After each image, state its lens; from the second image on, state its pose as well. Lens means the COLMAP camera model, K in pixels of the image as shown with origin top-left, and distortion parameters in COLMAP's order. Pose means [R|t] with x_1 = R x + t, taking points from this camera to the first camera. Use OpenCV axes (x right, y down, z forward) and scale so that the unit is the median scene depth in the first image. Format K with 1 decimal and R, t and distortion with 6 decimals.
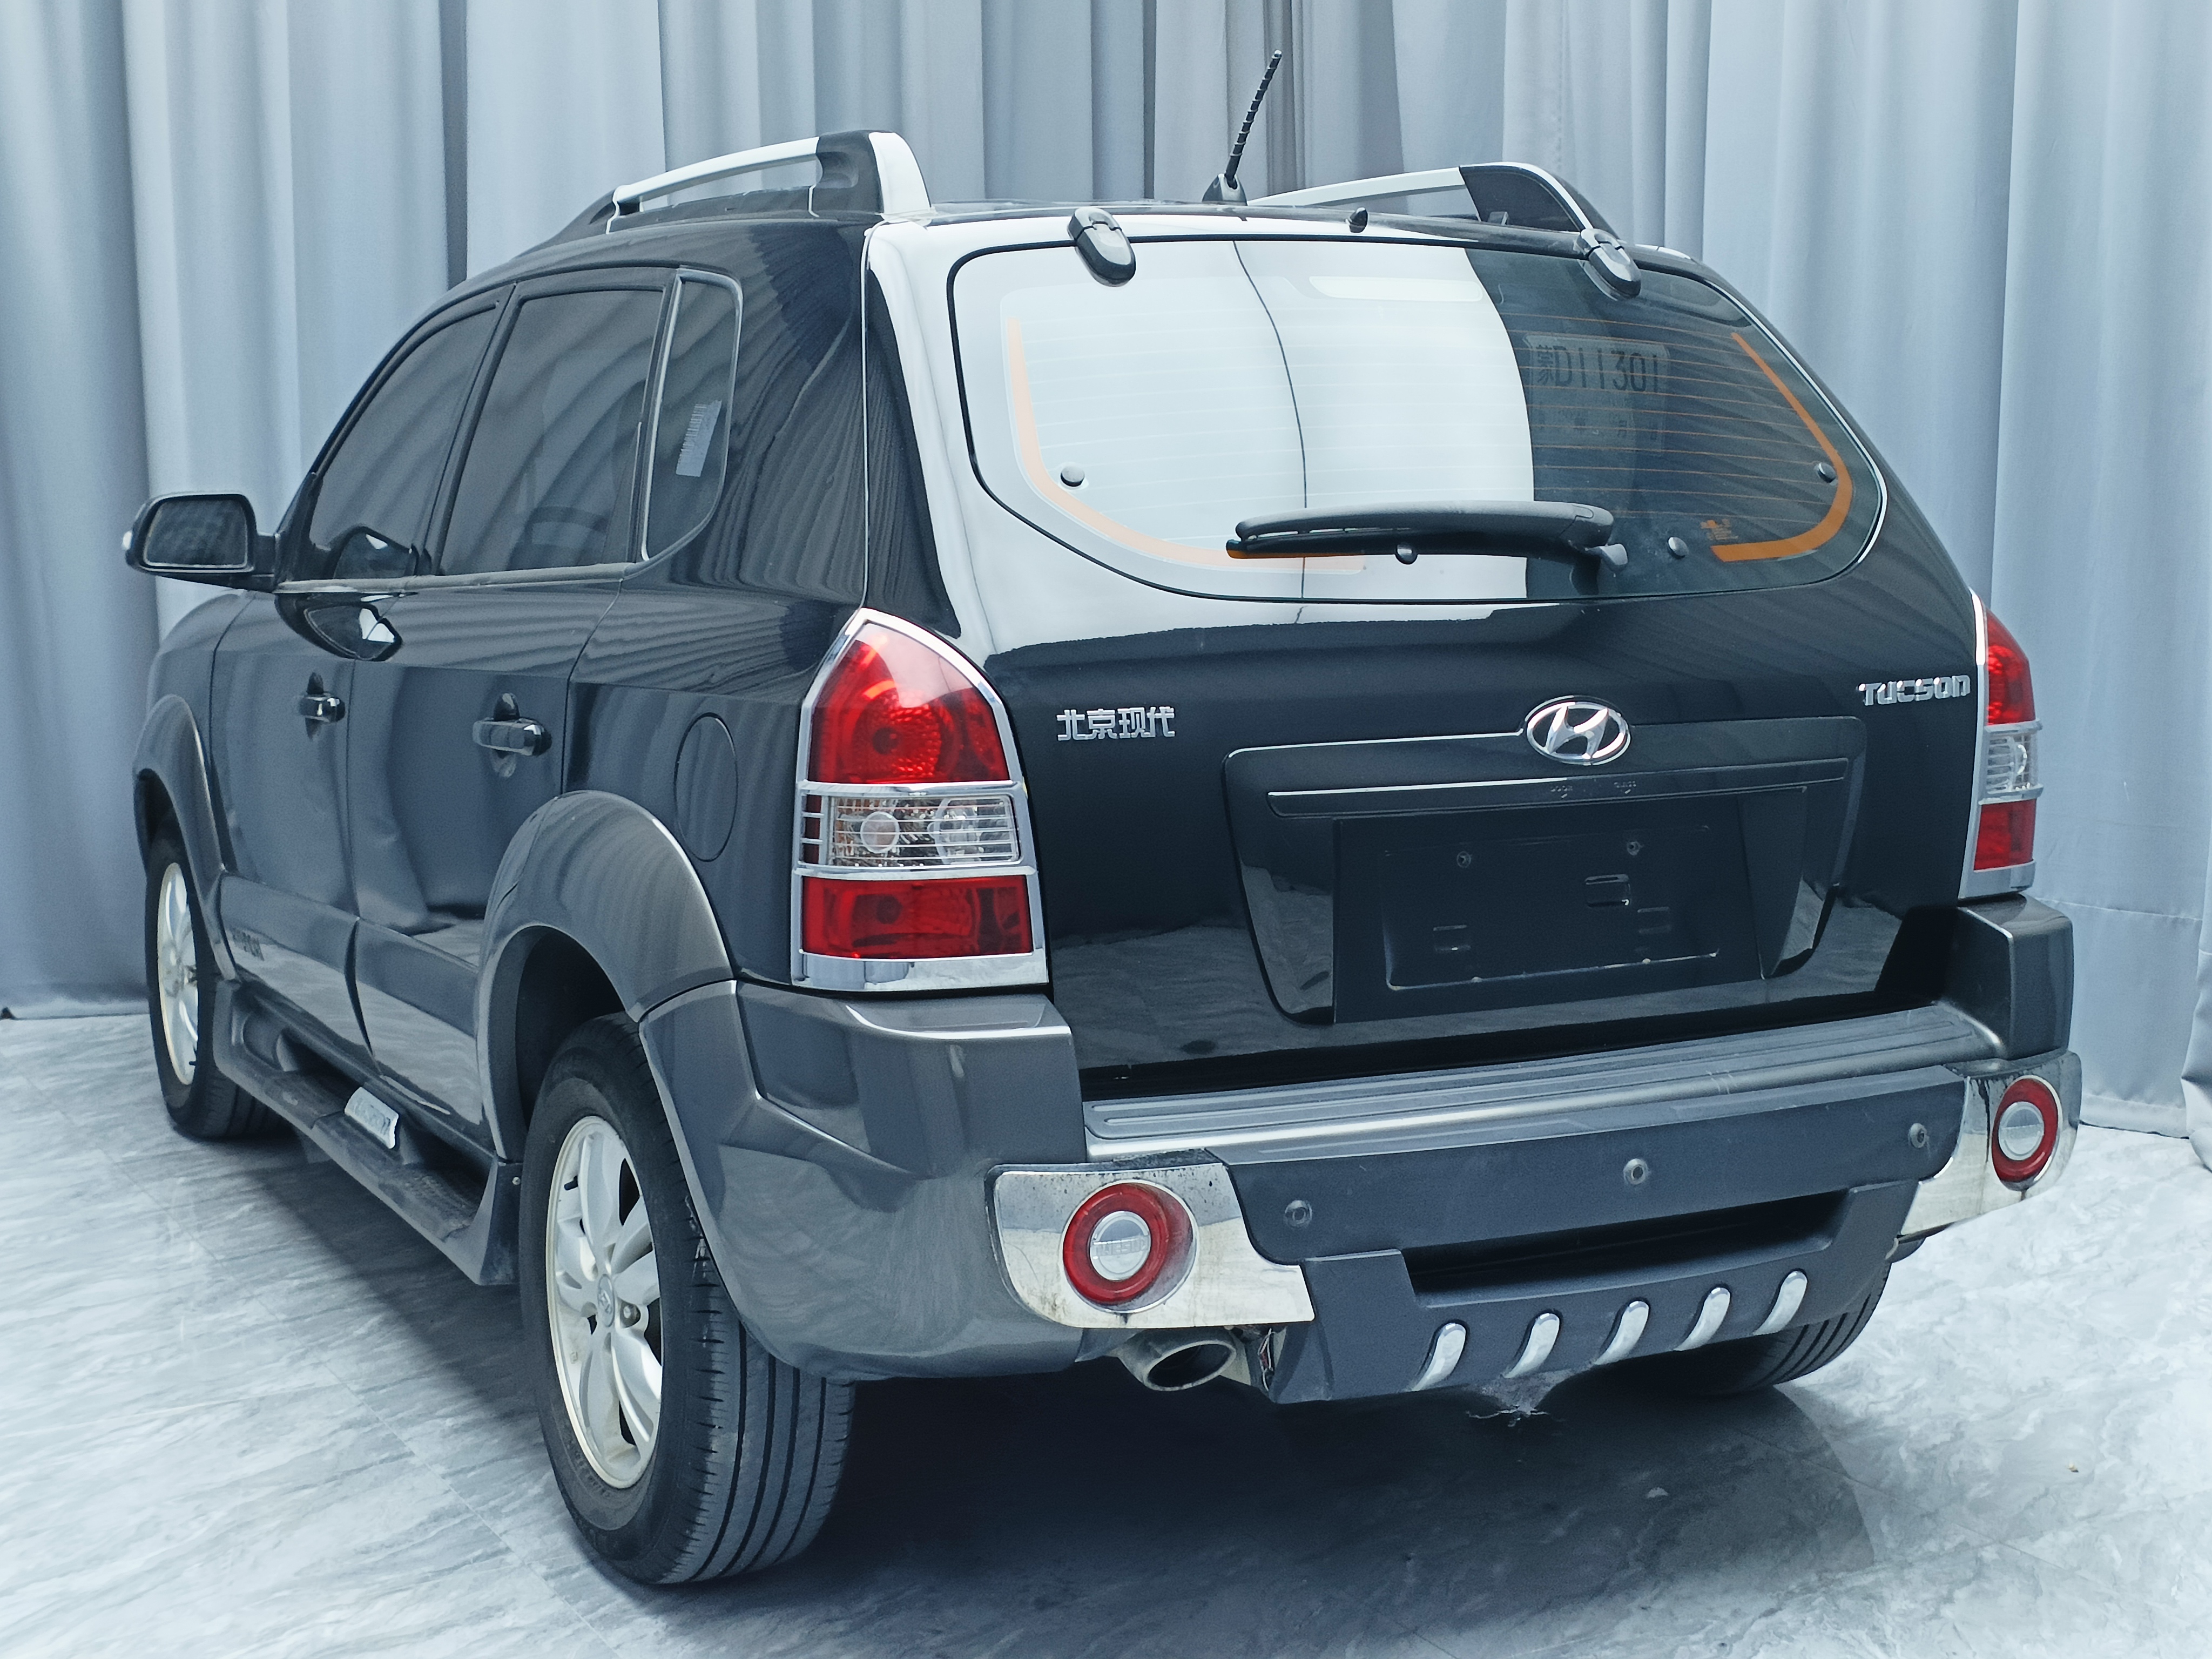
lens RADIAL K [[3052.4, 0, 1053.7], [0, 3052.4, 827.3], [0, 0, 1]] dist [-0.041189, 0.010883]
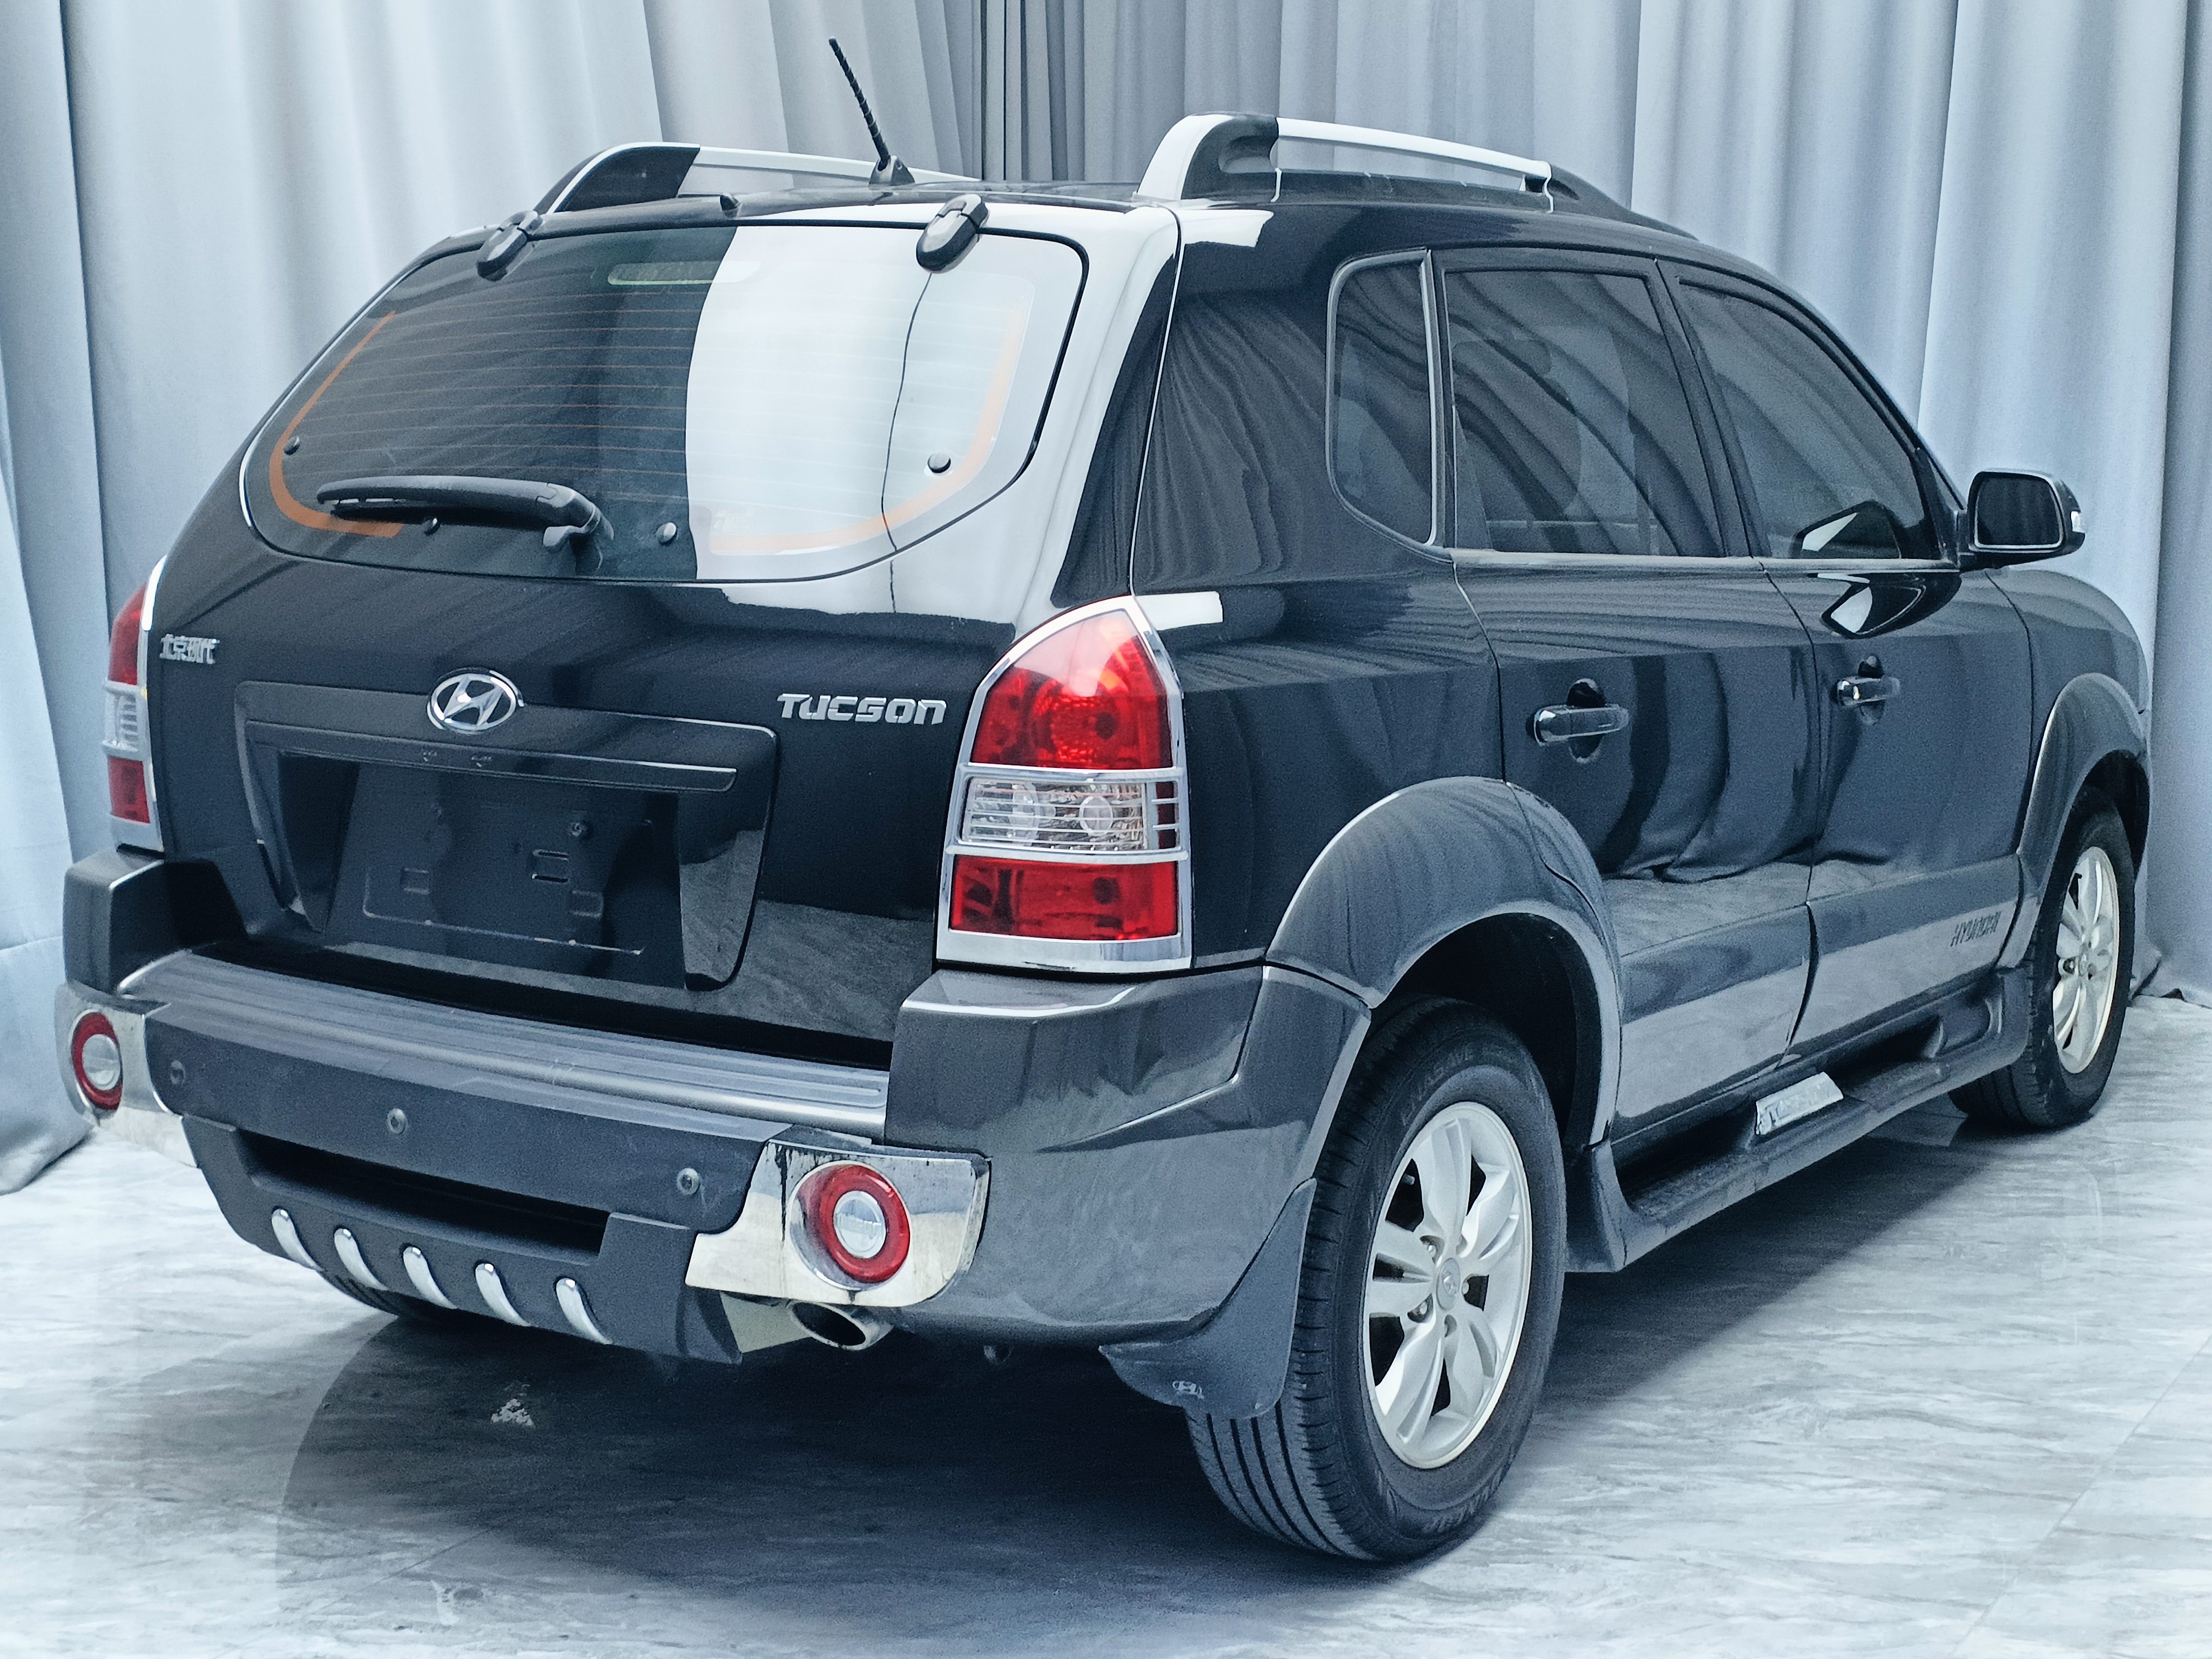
lens RADIAL K [[3052.4, 0, 1053.7], [0, 3052.4, 827.3], [0, 0, 1]] dist [-0.041189, 0.010883]
pose [[0.472808, 0.125390, -0.872199, 1.197752], [-0.123852, 0.989454, 0.075108, -0.093235], [0.872418, 0.072512, 0.483351, 0.684387]]
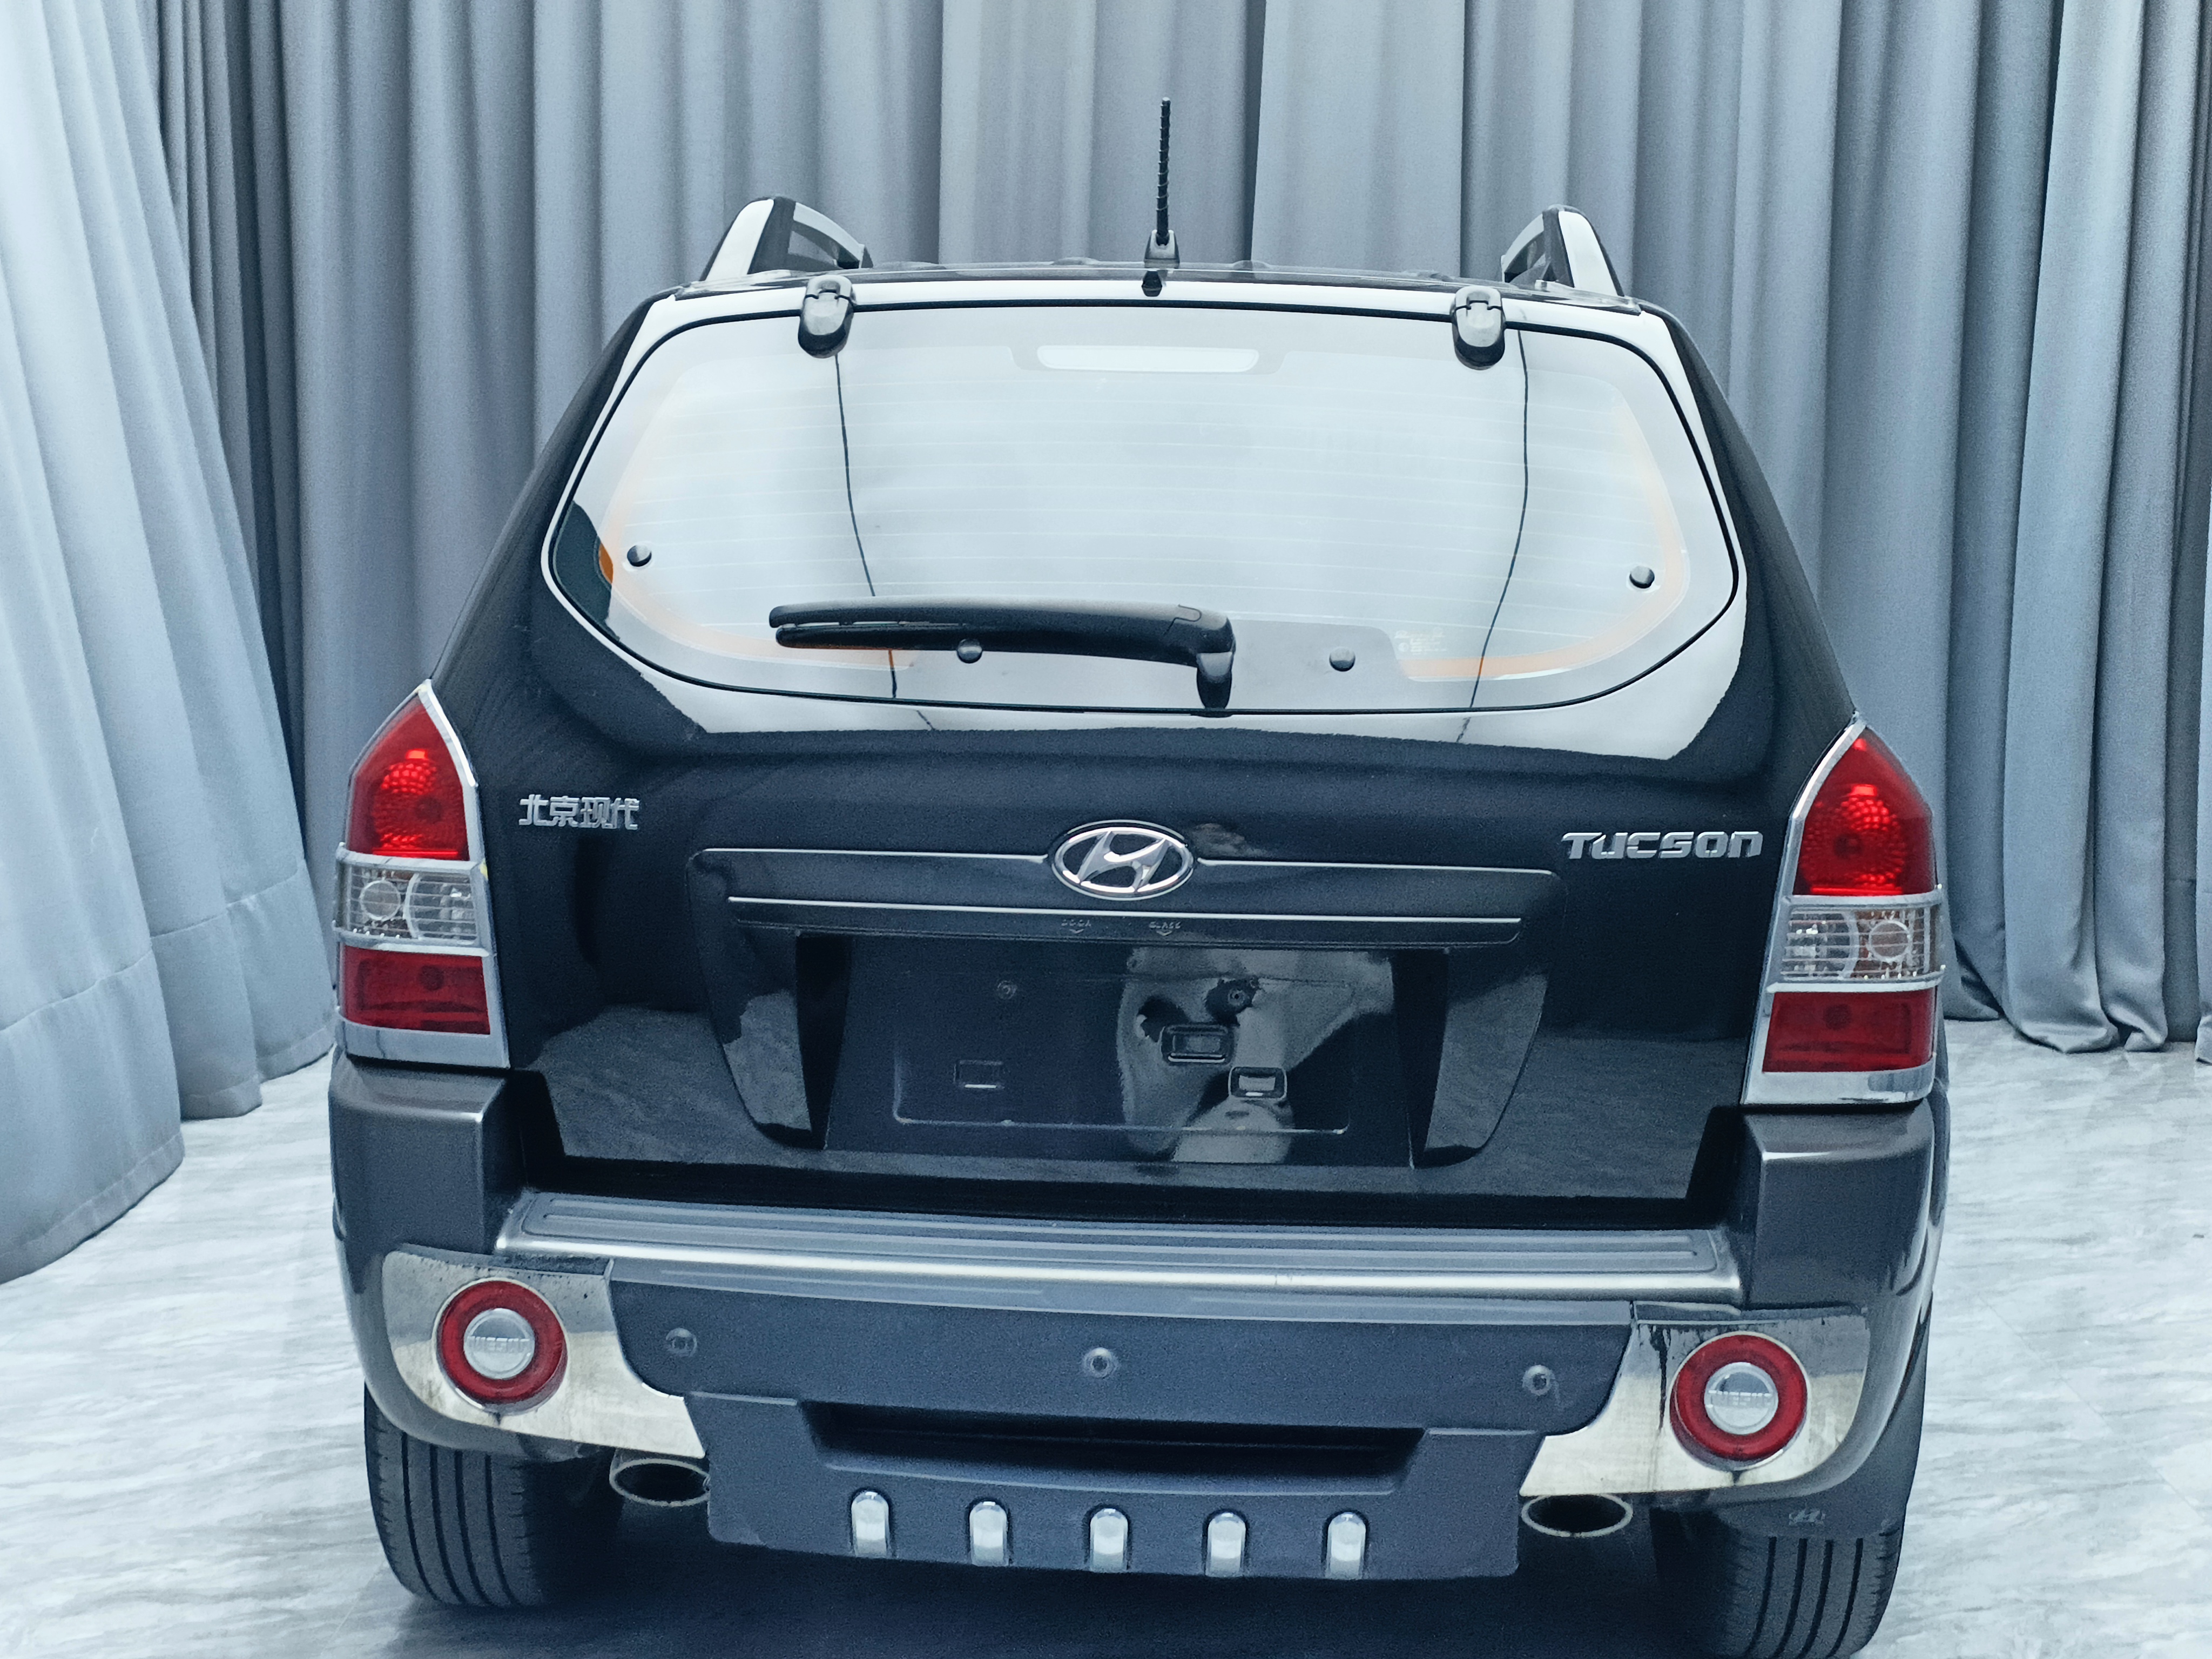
lens RADIAL K [[3111.6, 0, 1106.0], [0, 3111.6, 829.5], [0, 0, 1]] dist [0.002204, 0.039237]
pose [[0.855288, 0.075082, -0.512684, 0.643261], [-0.082307, 0.996570, 0.008637, -0.048454], [0.511574, 0.034811, 0.858534, 0.221800]]
